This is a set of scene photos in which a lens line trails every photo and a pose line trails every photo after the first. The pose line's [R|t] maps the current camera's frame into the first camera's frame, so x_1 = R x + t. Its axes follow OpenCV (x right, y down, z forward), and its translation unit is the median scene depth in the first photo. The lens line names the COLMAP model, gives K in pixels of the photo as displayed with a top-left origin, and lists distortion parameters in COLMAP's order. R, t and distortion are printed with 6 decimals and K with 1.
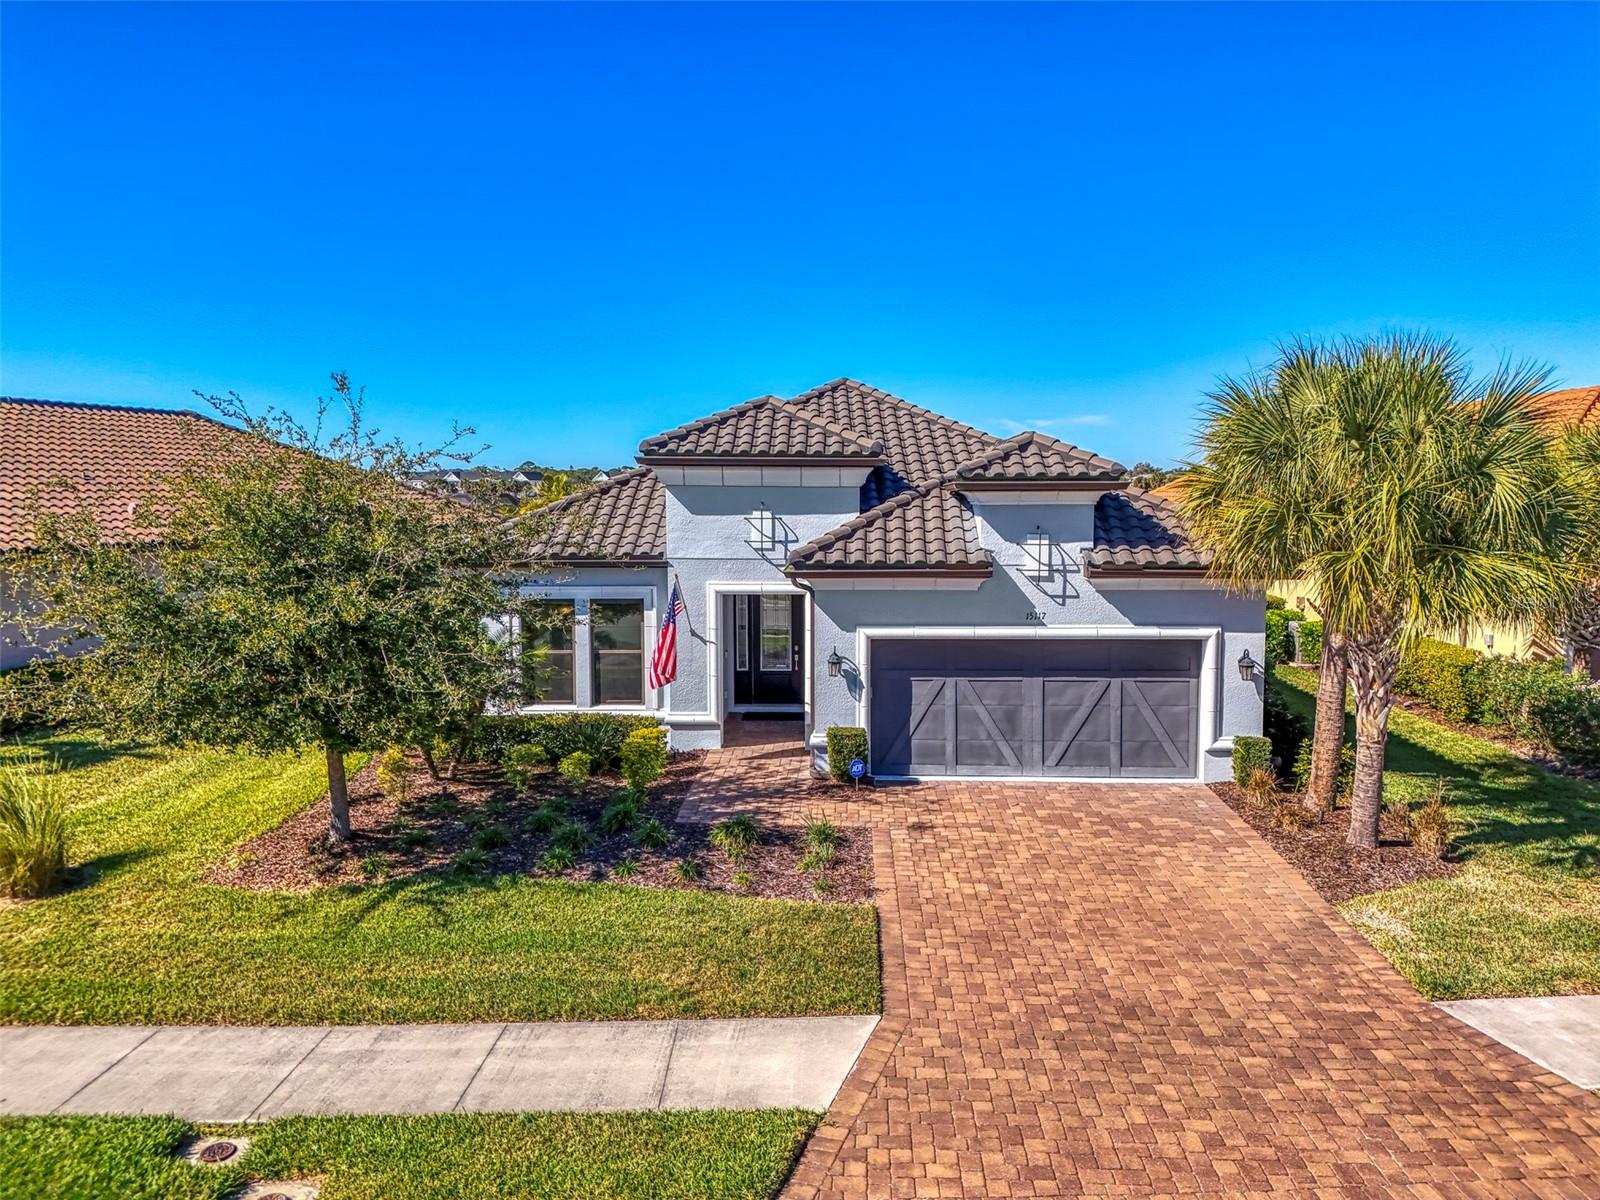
lens RADIAL K [[1117.1, 0, 800.0], [0, 1117.1, 600.0], [0, 0, 1]] dist [0.031499, 0.000062]
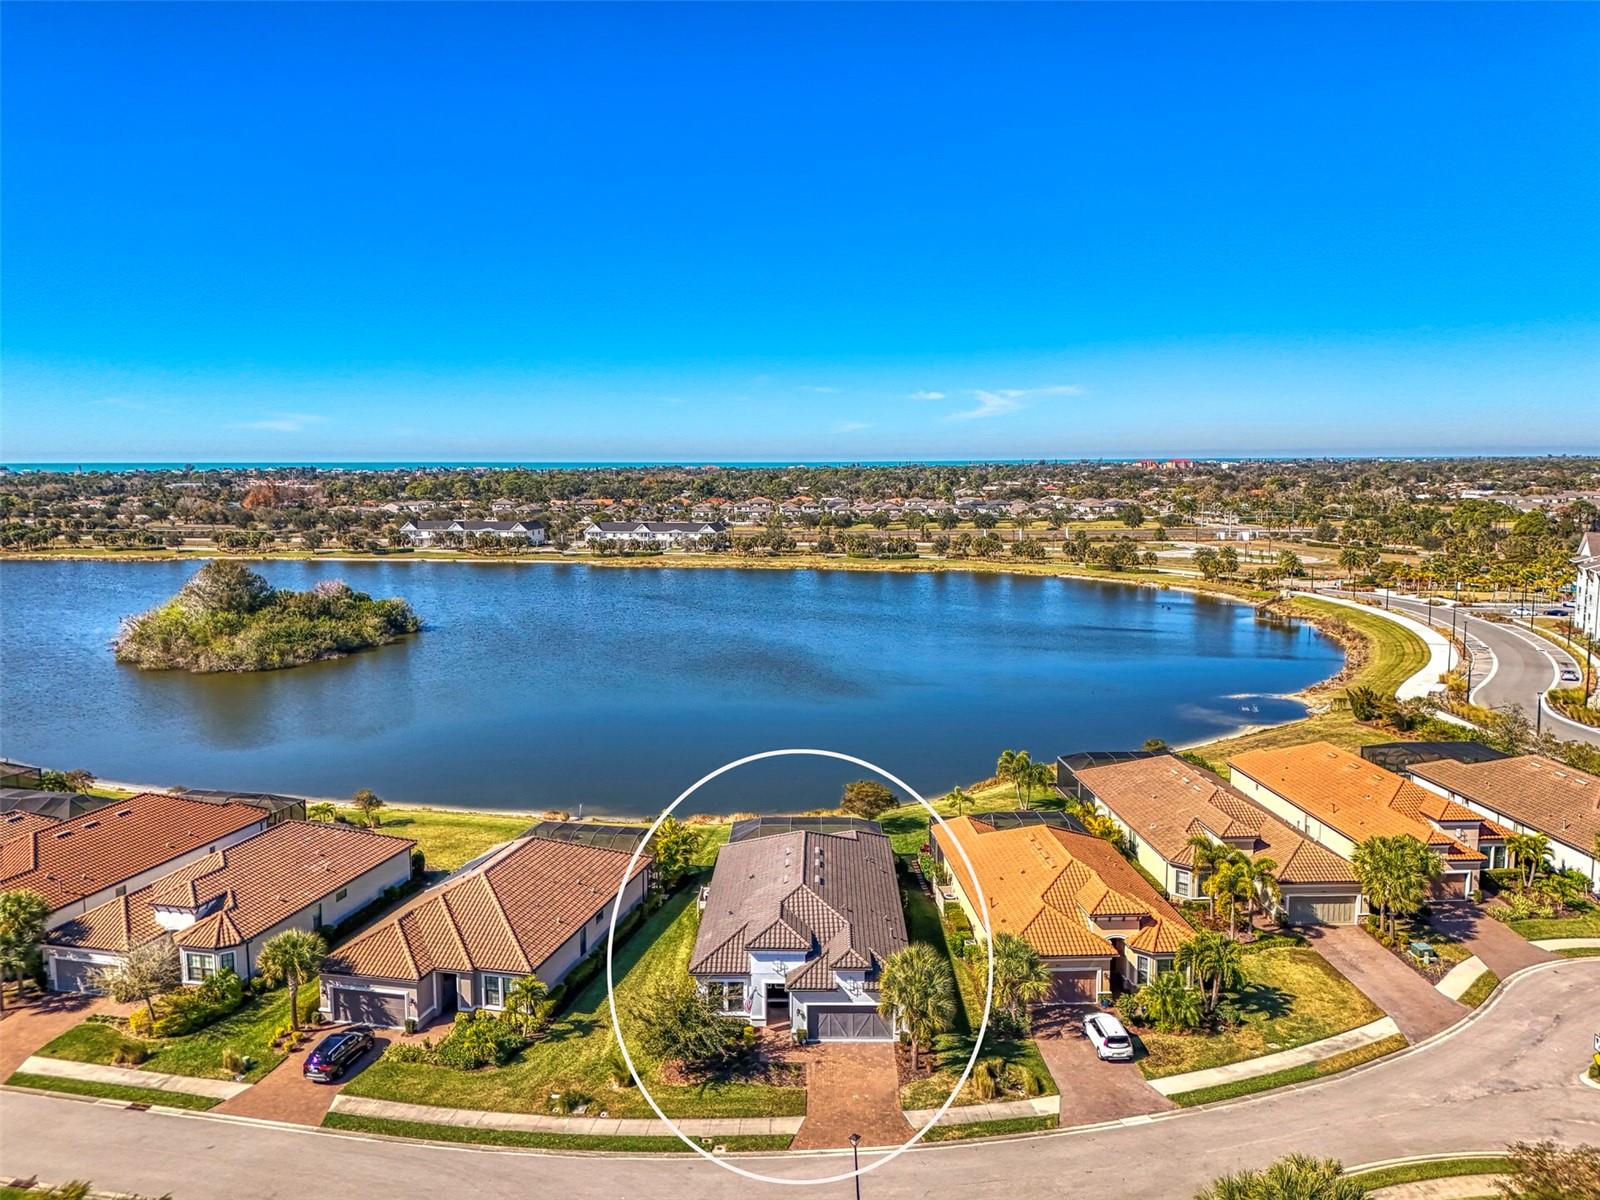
lens RADIAL K [[1191.9, 0, 800.0], [0, 1191.9, 600.0], [0, 0, 1]] dist [-0.000069, 0.000094]
pose [[0.999636, -0.003599, 0.026732, -0.066847], [0.002215, 0.998663, 0.051640, -1.567721], [-0.026882, -0.051562, 0.998308, -3.007162]]
